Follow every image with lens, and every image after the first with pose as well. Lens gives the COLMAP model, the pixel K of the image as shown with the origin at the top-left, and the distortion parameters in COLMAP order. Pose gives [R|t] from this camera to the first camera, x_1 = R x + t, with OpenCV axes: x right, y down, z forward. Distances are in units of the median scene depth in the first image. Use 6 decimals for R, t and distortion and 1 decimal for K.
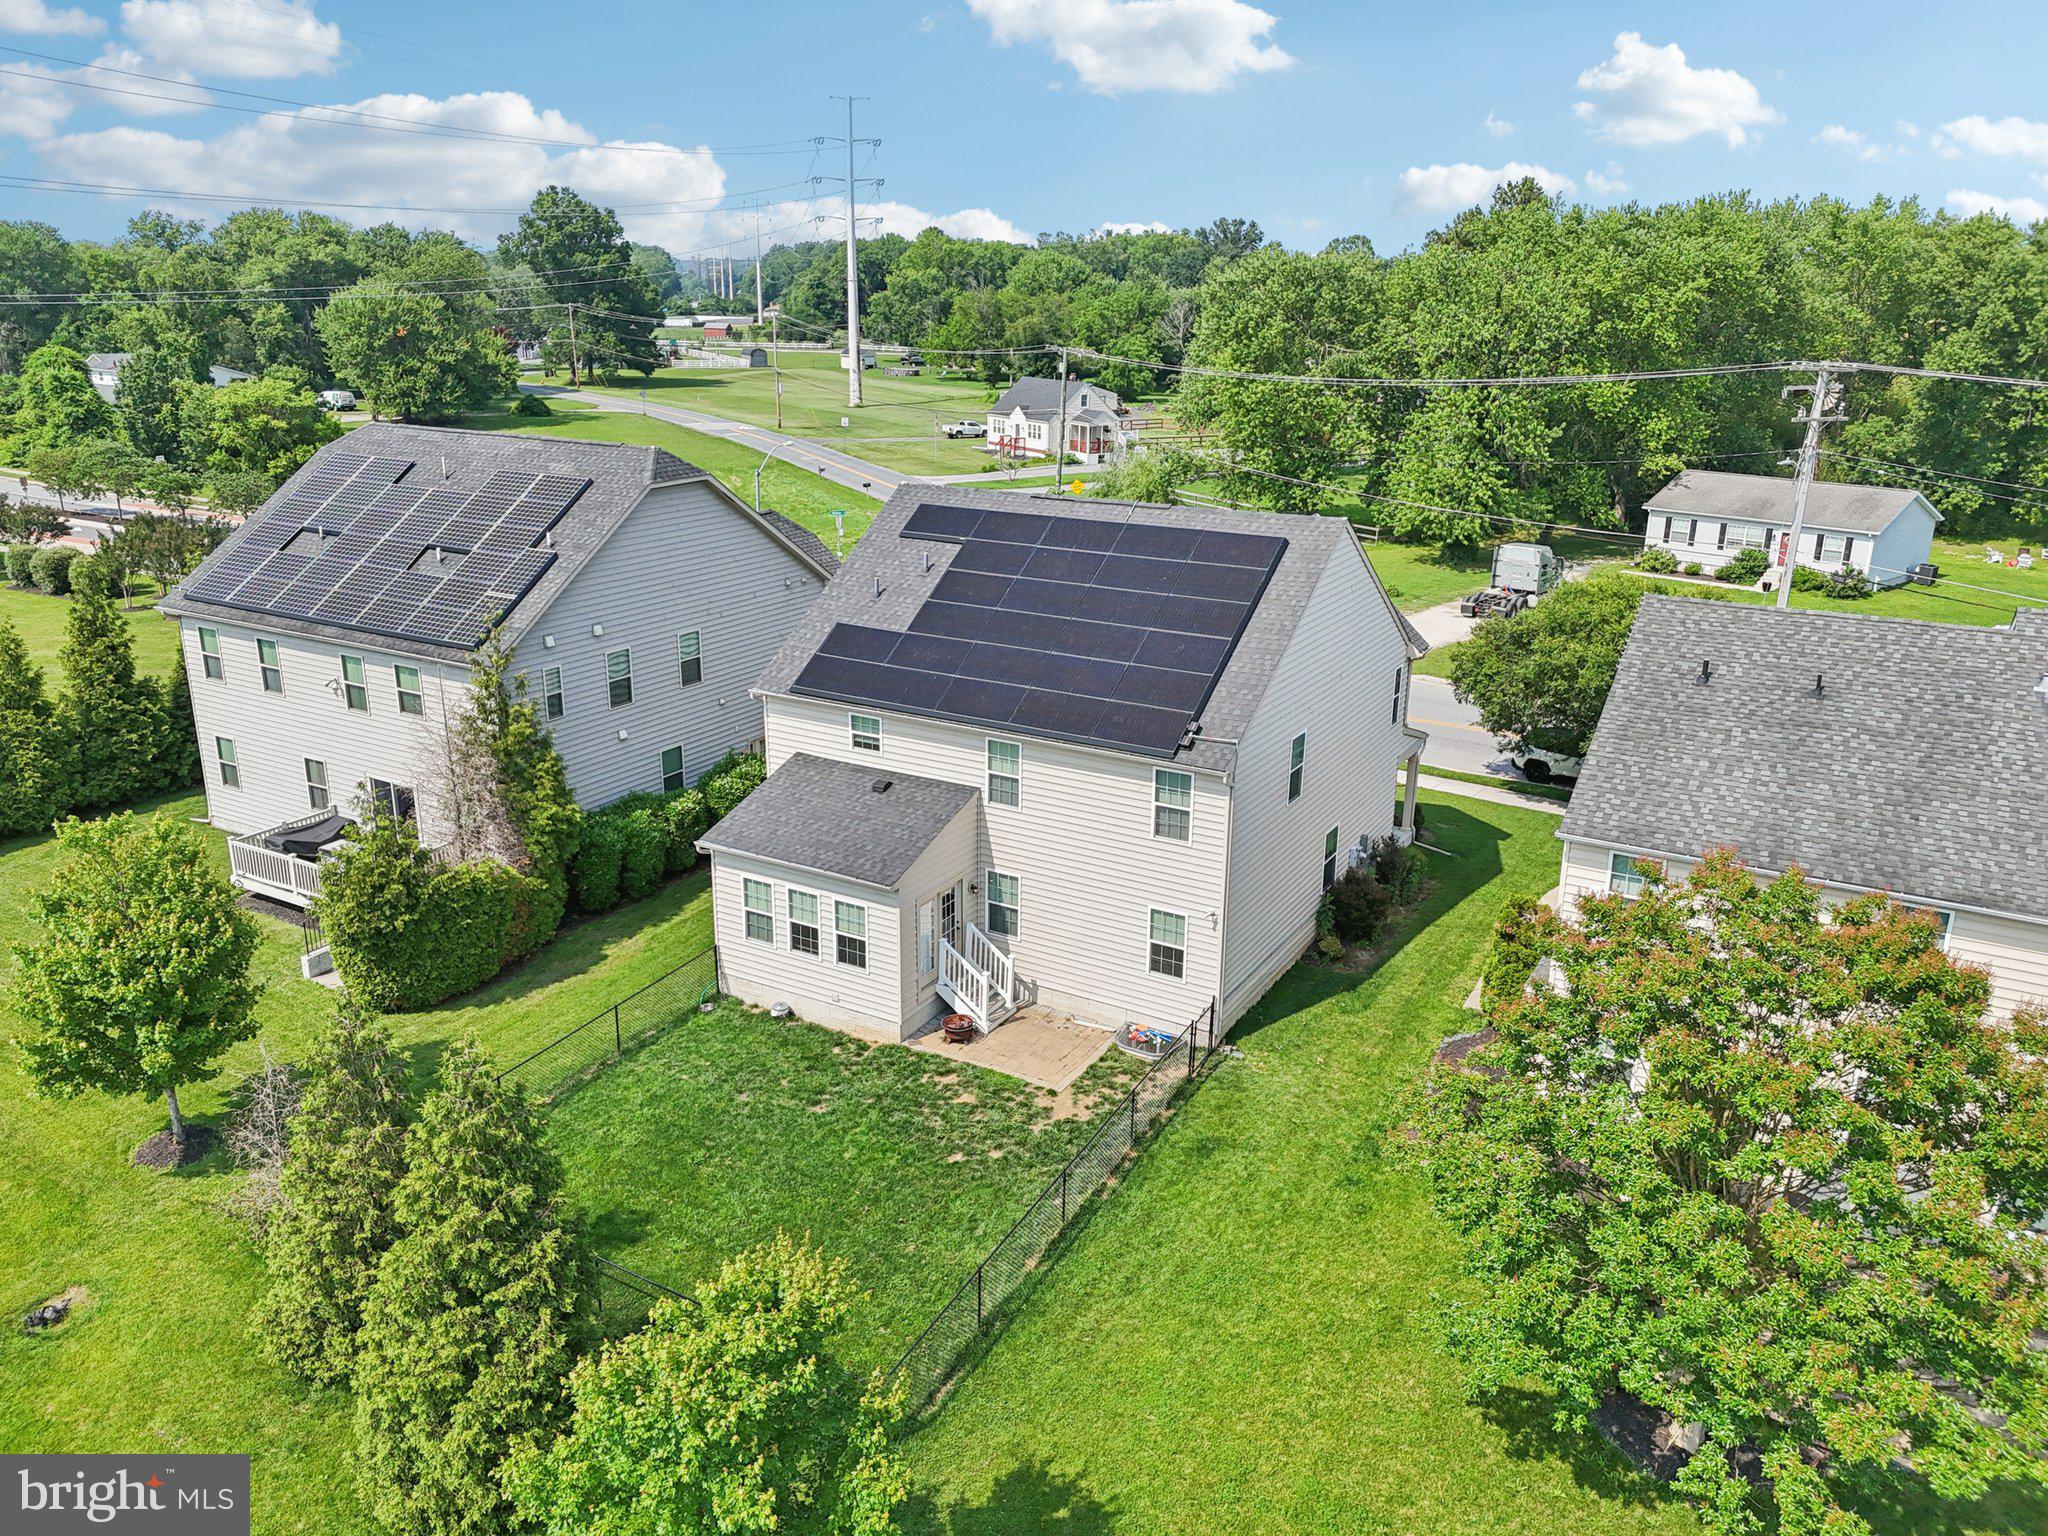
lens RADIAL K [[1529.5, 0, 1016.7], [0, 1529.5, 774.4], [0, 0, 1]] dist [0.059350, -0.057641]
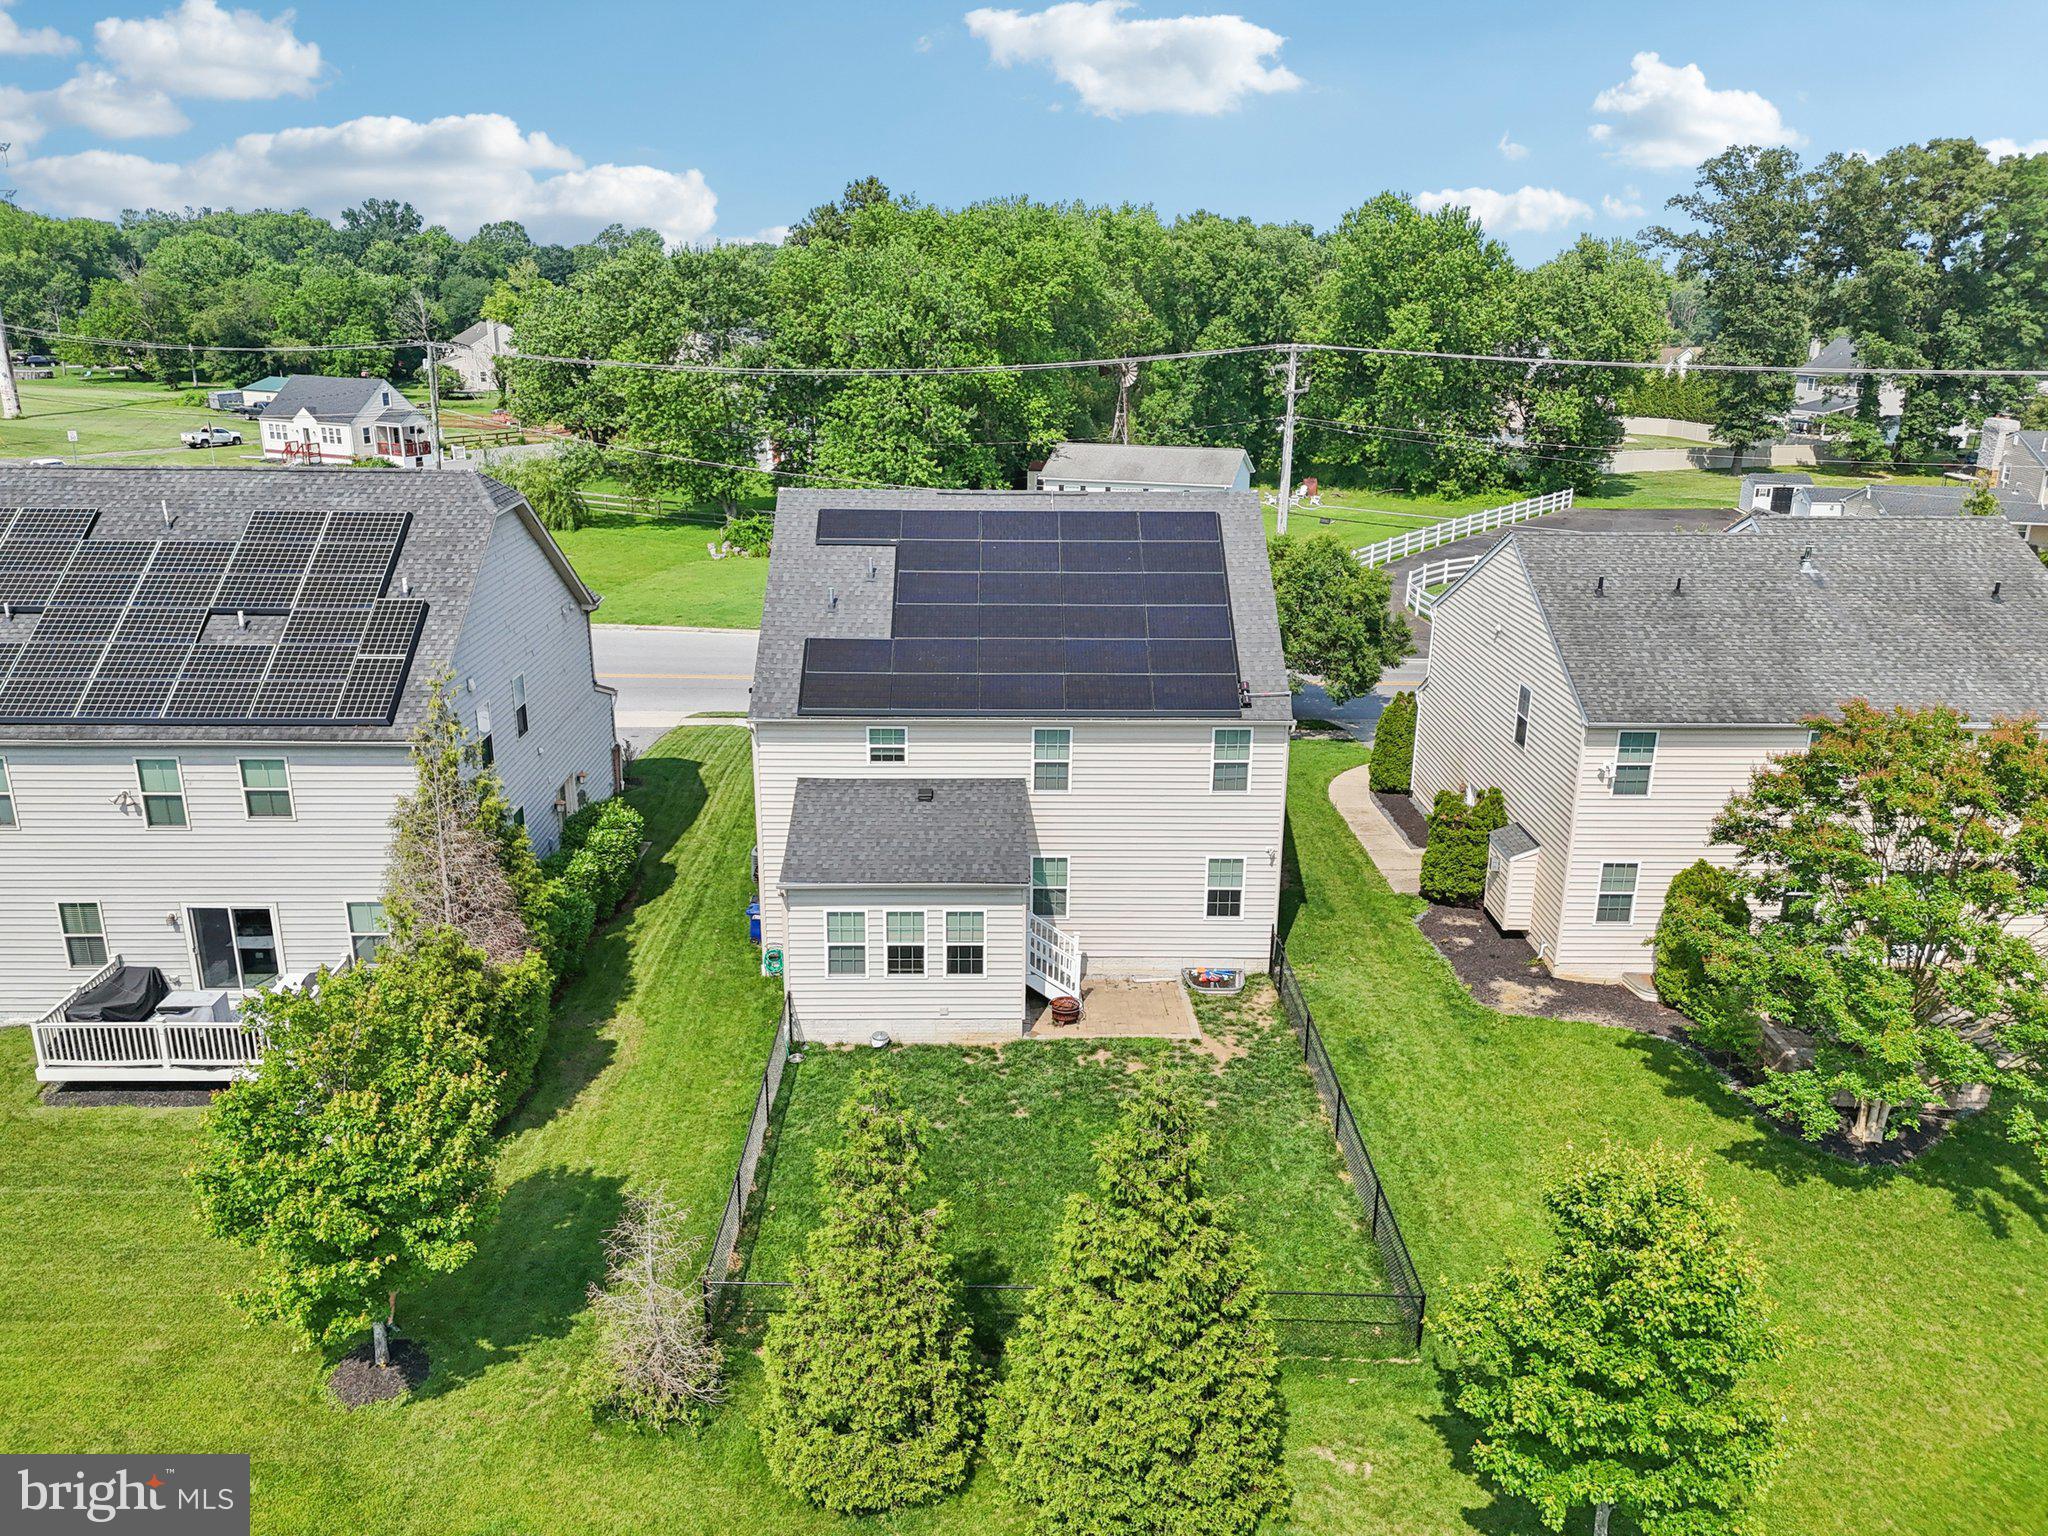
lens RADIAL K [[1529.5, 0, 1022.7], [0, 1529.5, 765.9], [0, 0, 1]] dist [0.059350, -0.057641]
pose [[0.852213, -0.160491, 0.497972, -0.482612], [0.159060, 0.986214, 0.045637, -0.041834], [-0.498431, 0.040315, 0.865991, 0.103042]]
